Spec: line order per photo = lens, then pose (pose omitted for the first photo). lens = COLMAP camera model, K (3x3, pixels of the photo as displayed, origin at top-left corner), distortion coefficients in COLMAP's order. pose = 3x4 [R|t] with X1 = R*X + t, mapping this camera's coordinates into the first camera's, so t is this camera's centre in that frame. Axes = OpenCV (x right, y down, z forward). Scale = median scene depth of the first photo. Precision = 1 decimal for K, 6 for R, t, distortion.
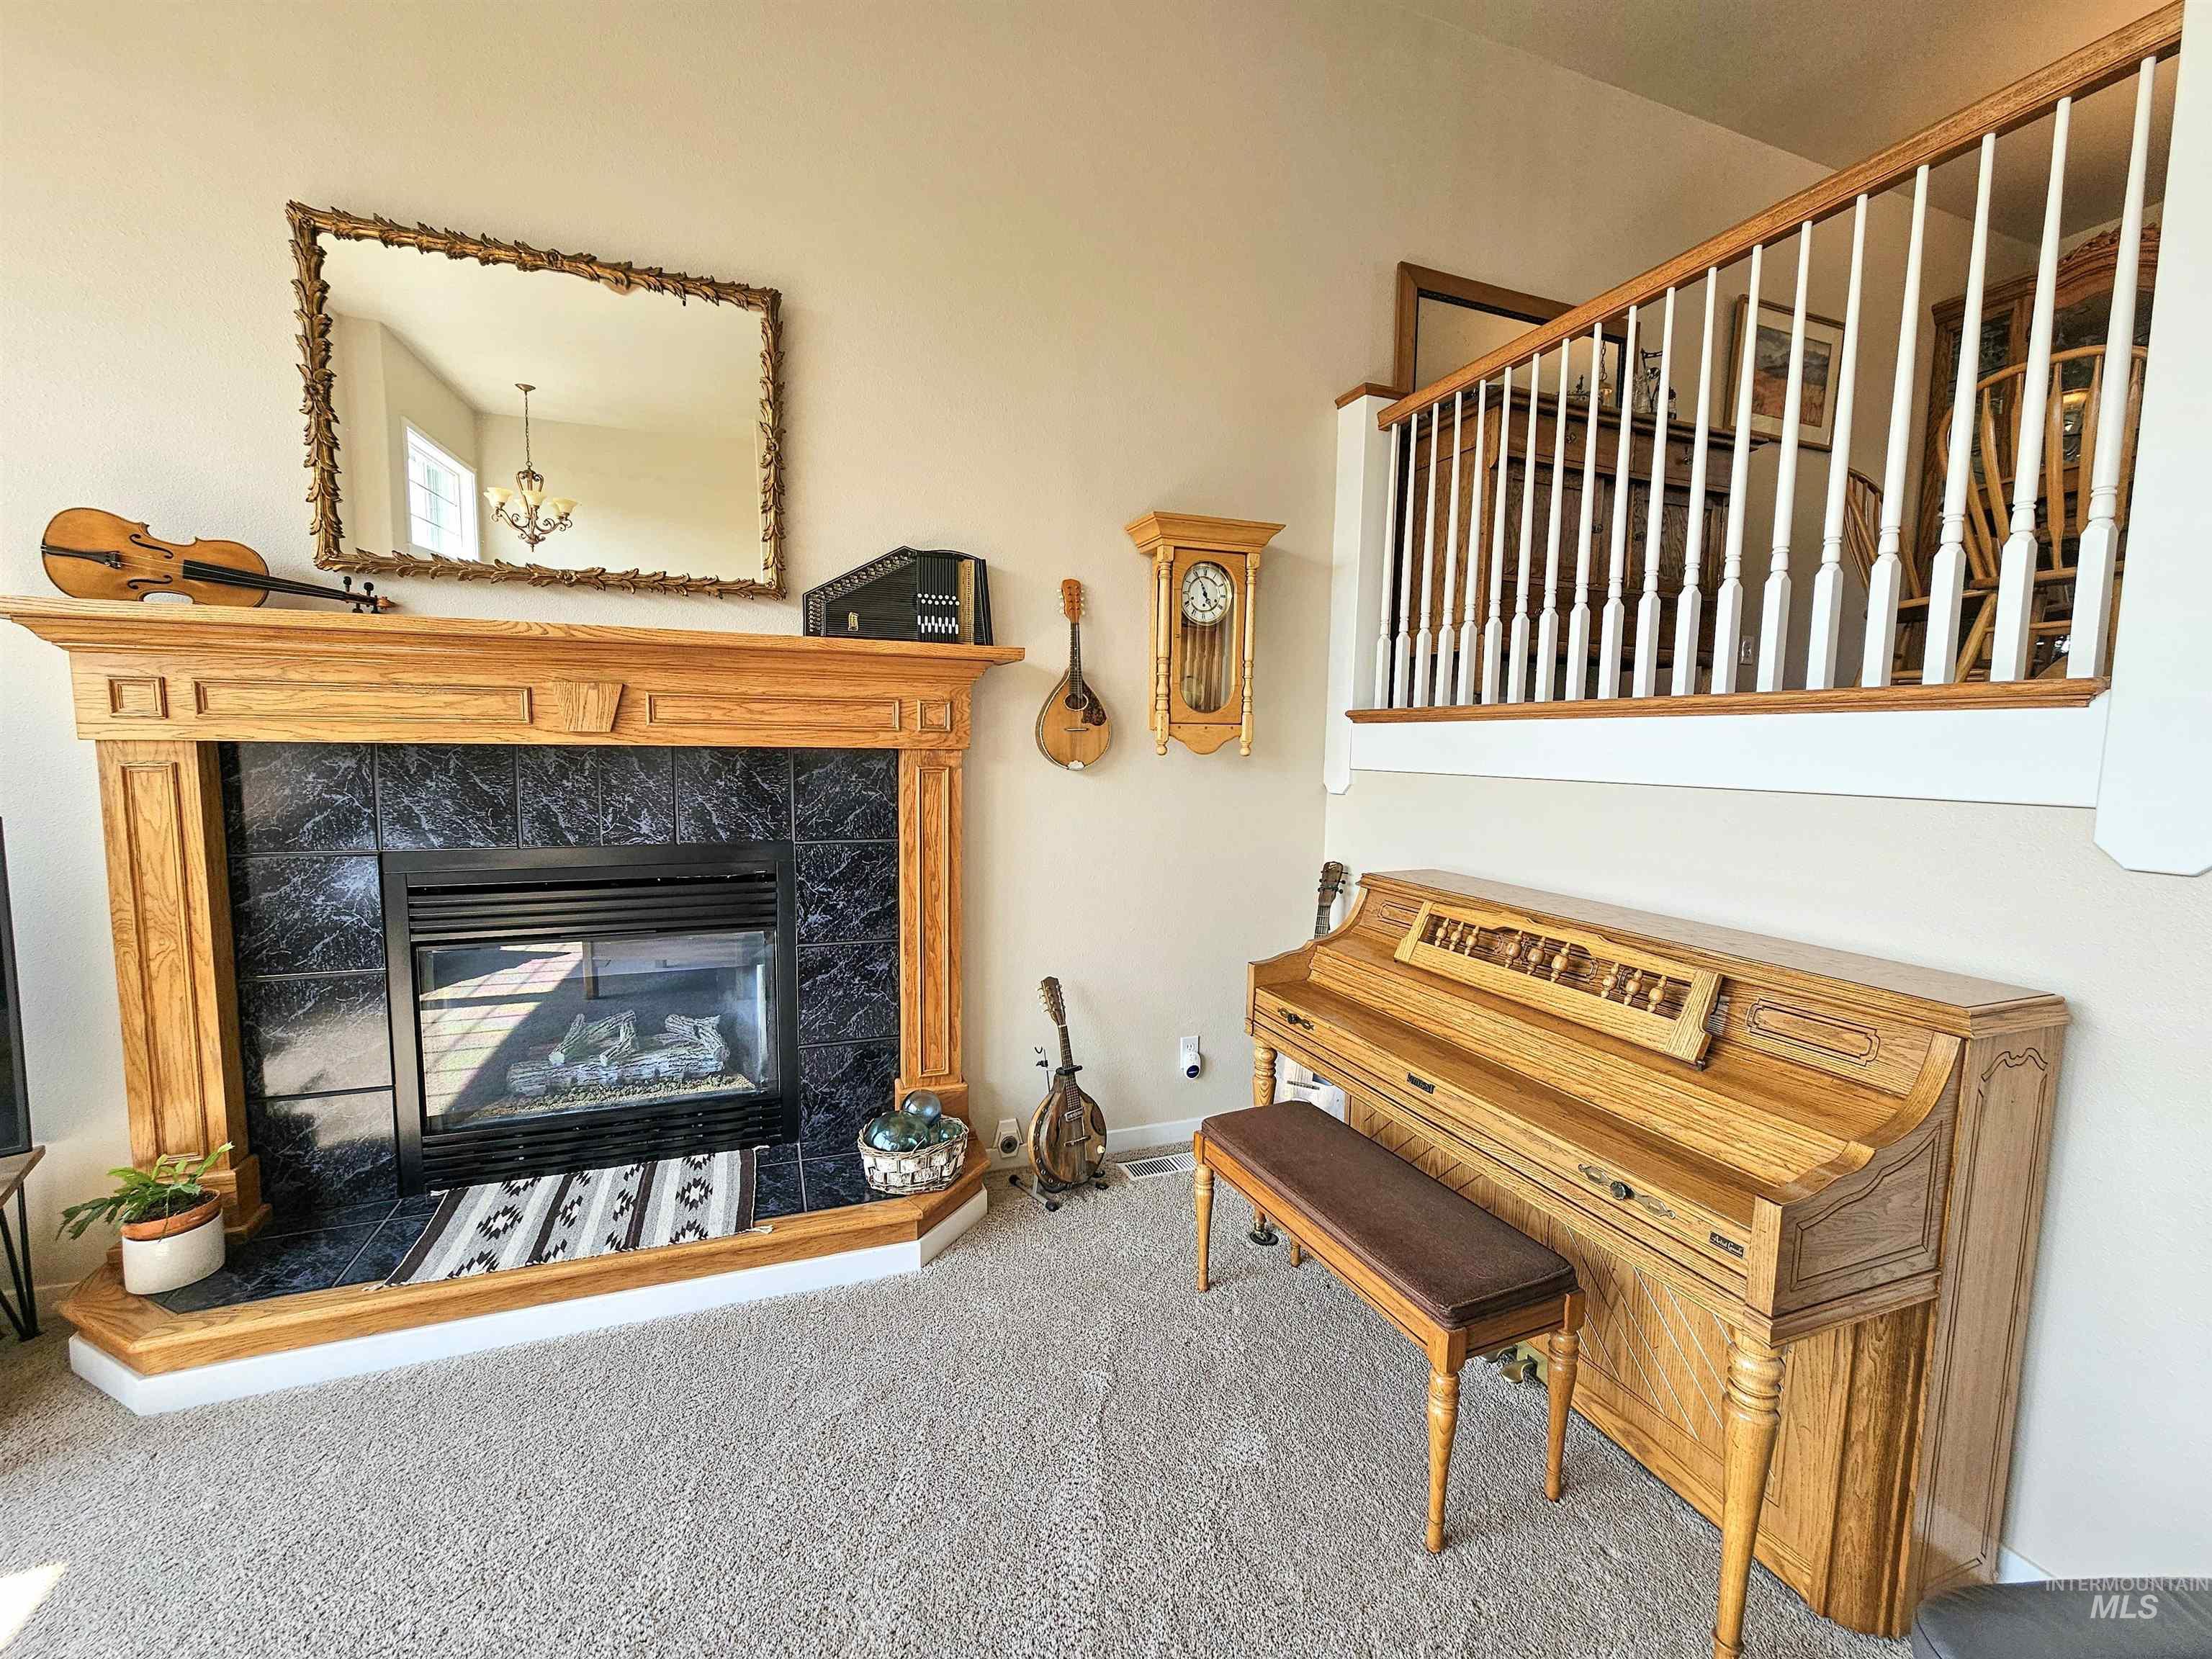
lens RADIAL K [[900.4, 0, 1100.9], [0, 900.4, 827.0], [0, 0, 1]] dist [-0.001181, 0.000477]
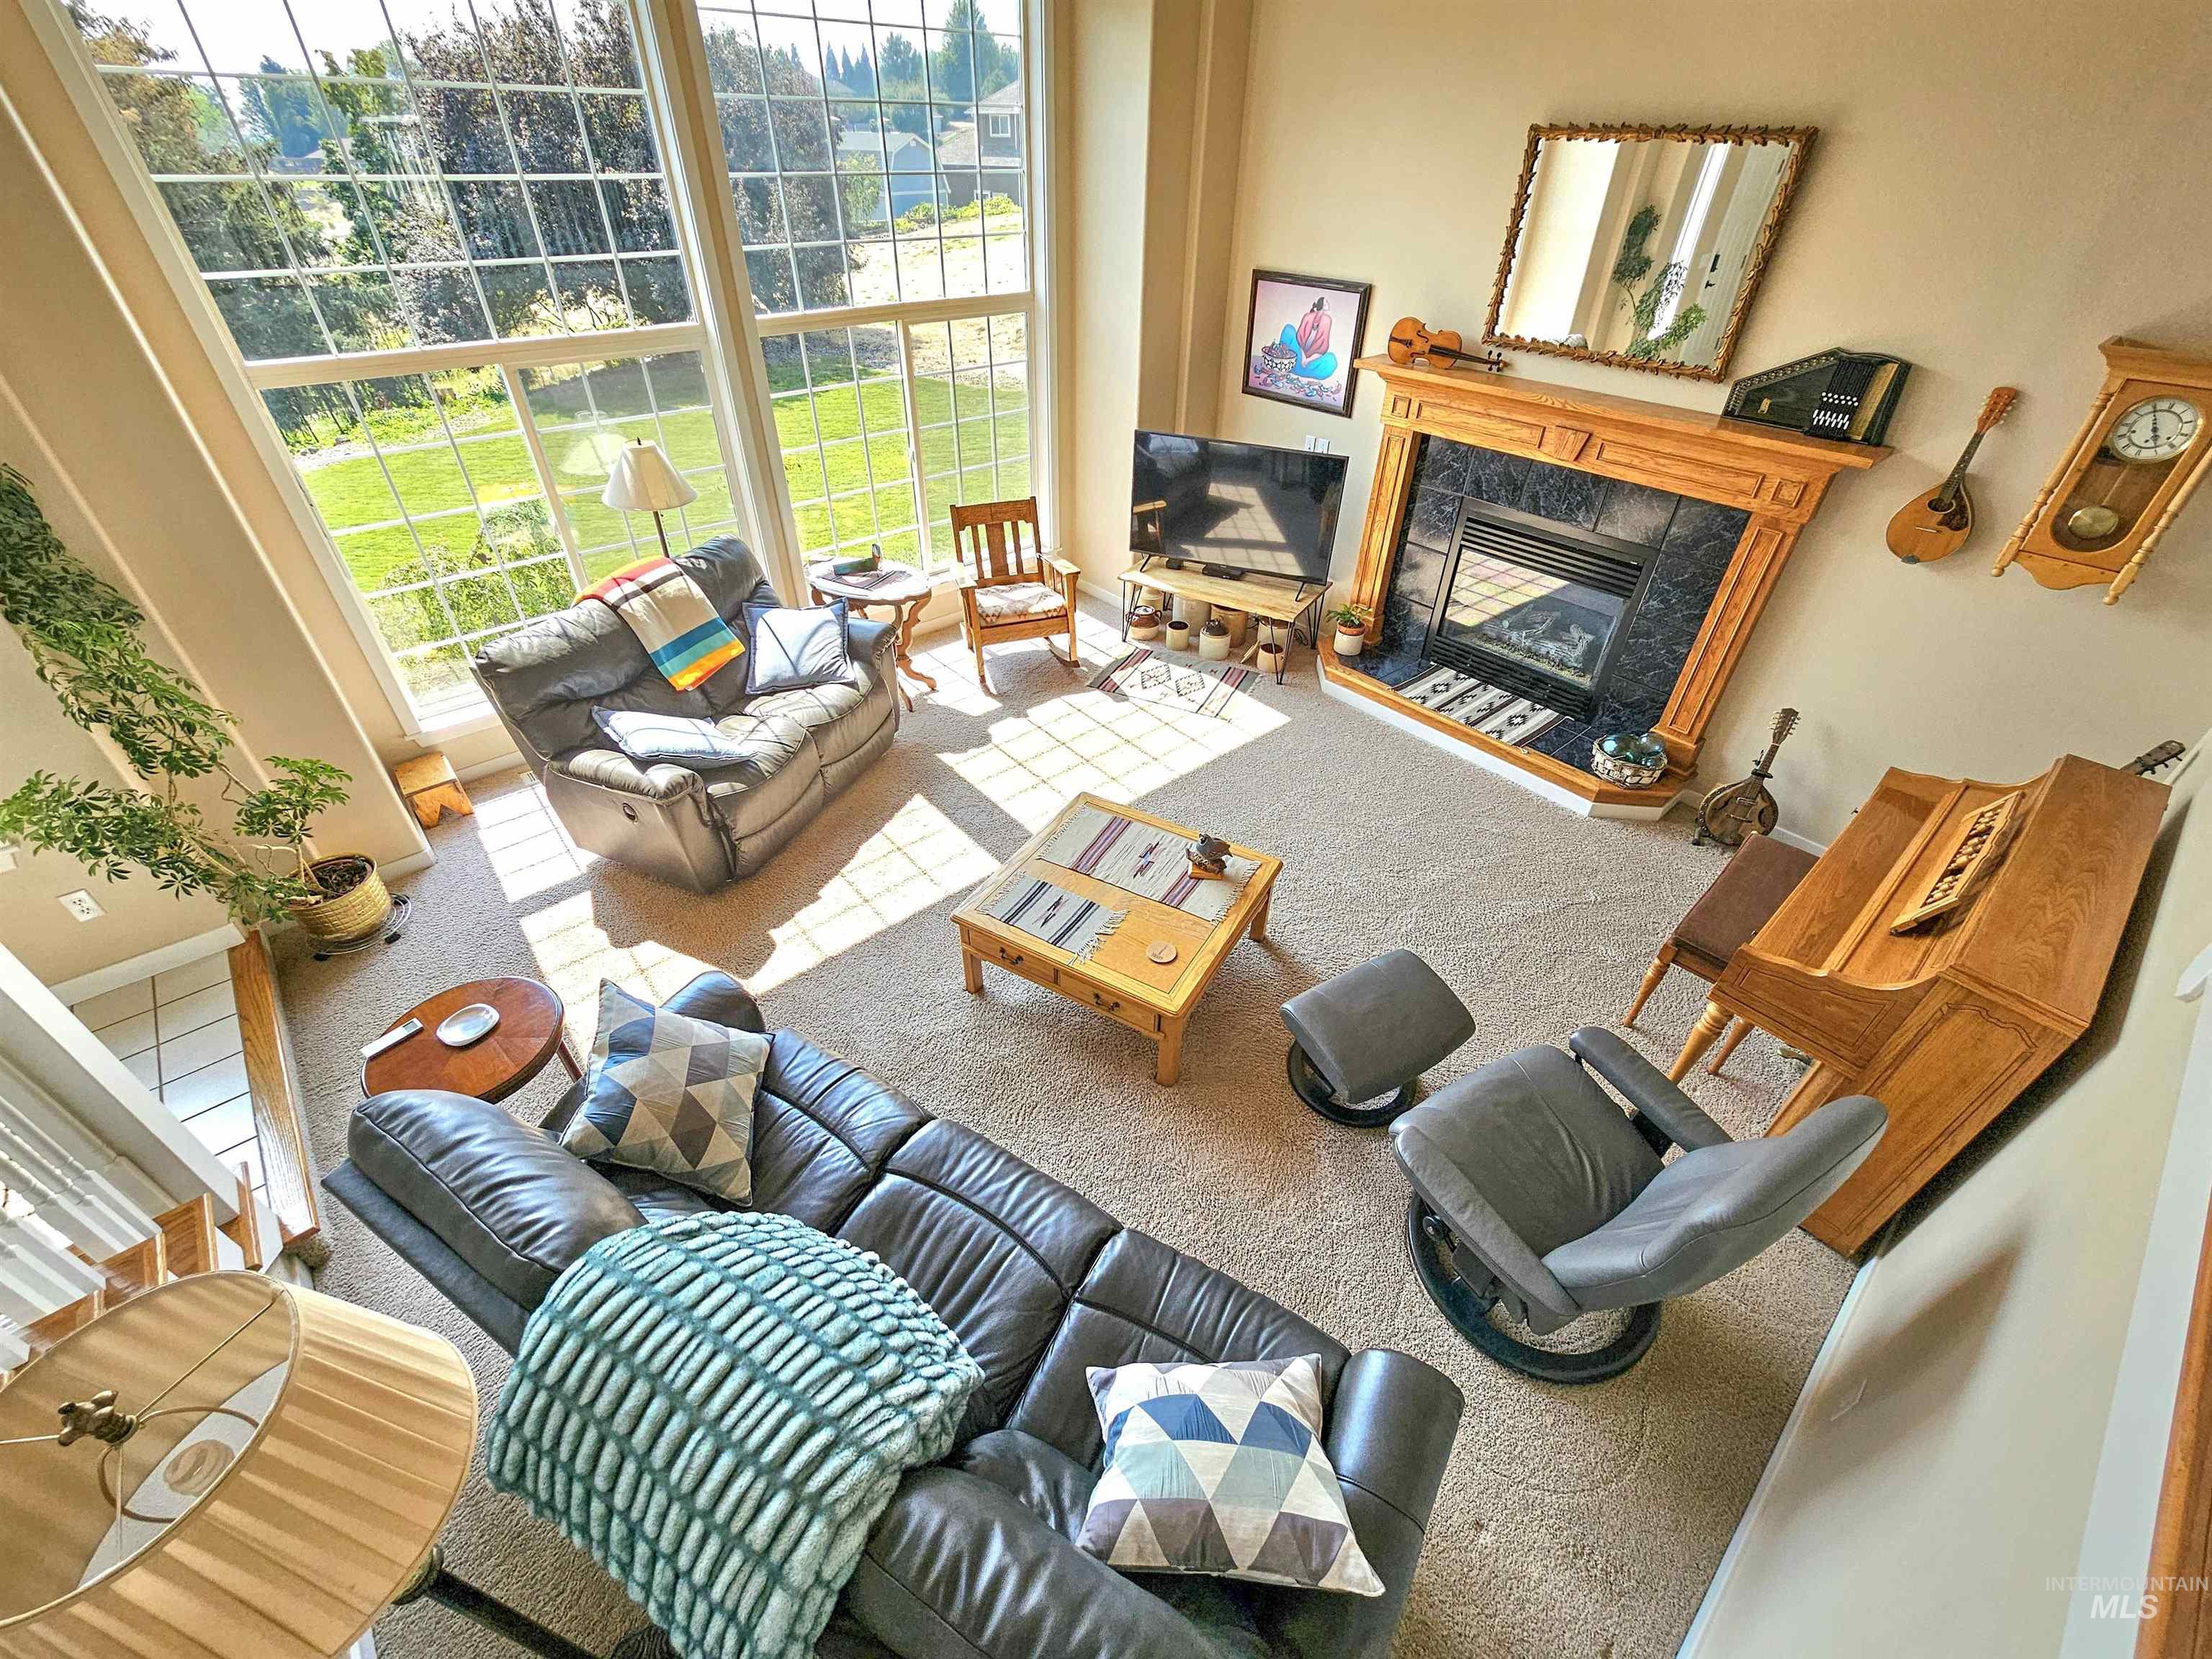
lens RADIAL K [[900.4, 0, 1100.9], [0, 900.4, 827.0], [0, 0, 1]] dist [-0.001181, 0.000477]
pose [[0.346236, 0.561711, -0.751400, 0.759358], [-0.097111, 0.818096, 0.566823, -0.382655], [0.933108, -0.123285, 0.337803, -0.474196]]
